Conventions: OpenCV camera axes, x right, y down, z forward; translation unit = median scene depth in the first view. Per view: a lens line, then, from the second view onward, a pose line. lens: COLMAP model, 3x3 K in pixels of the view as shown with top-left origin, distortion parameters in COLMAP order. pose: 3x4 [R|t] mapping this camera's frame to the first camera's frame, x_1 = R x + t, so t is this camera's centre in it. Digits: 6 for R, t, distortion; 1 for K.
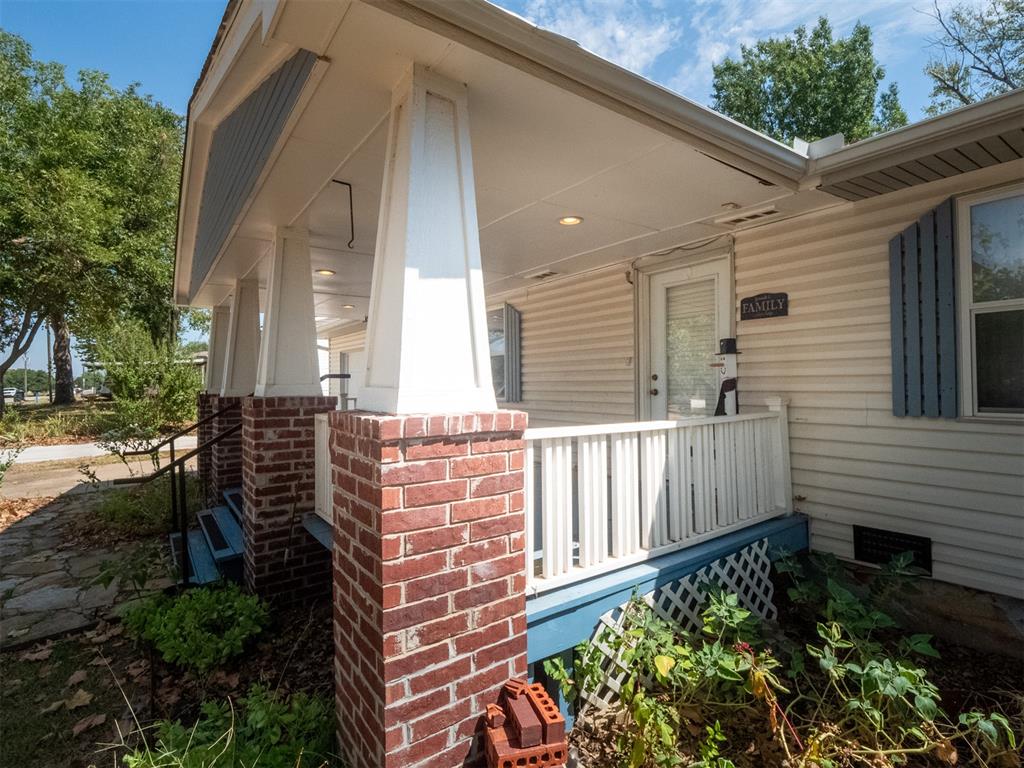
lens RADIAL K [[502.8, 0, 526.8], [0, 502.8, 377.7], [0, 0, 1]] dist [-0.009160, -0.001388]
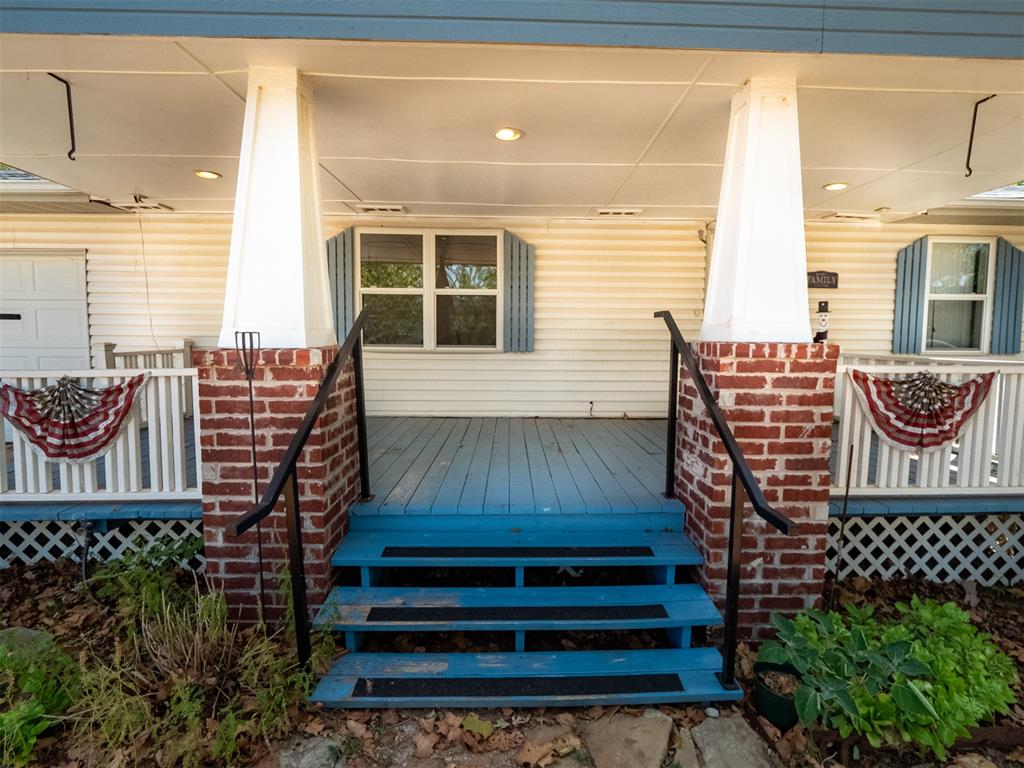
lens RADIAL K [[502.8, 0, 516.2], [0, 502.8, 377.7], [0, 0, 1]] dist [-0.009160, -0.001388]
pose [[0.589618, -0.055042, 0.805805, -1.276692], [-0.022876, 0.996137, 0.084782, 0.035460], [-0.807358, -0.068422, 0.586081, 0.901015]]
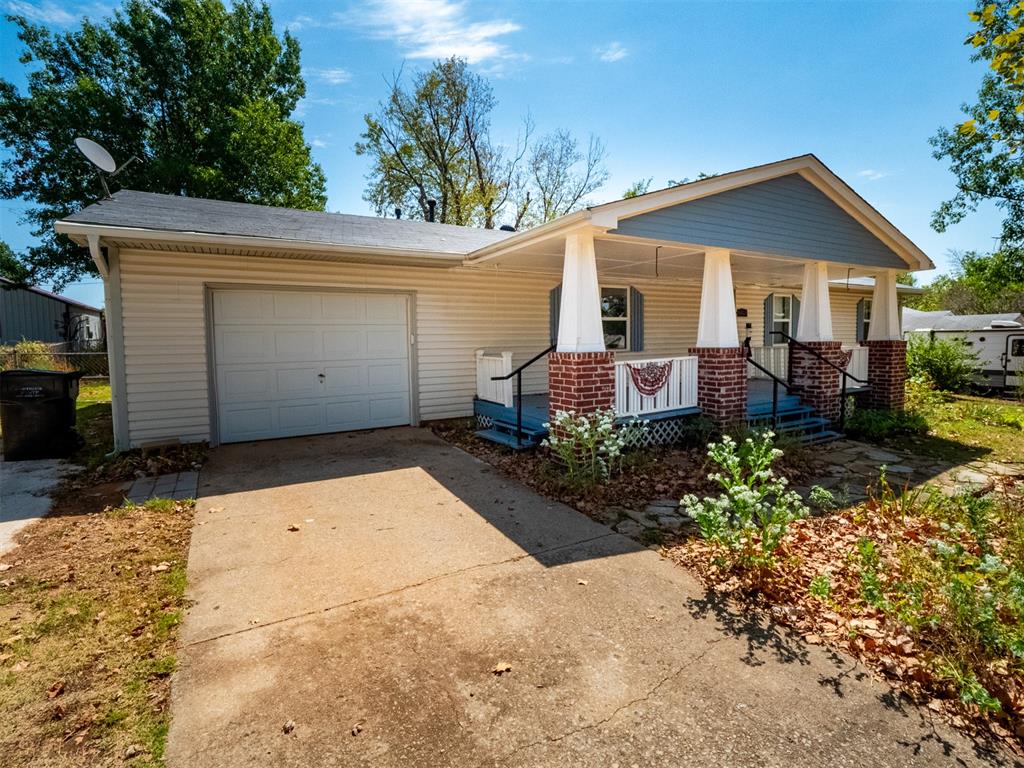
lens RADIAL K [[502.8, 0, 515.7], [0, 502.8, 376.2], [0, 0, 1]] dist [-0.009160, -0.001388]
pose [[0.126470, -0.069727, 0.989517, -2.962813], [0.000535, 0.997531, 0.070224, 0.030958], [-0.991970, -0.008352, 0.126195, 2.113285]]
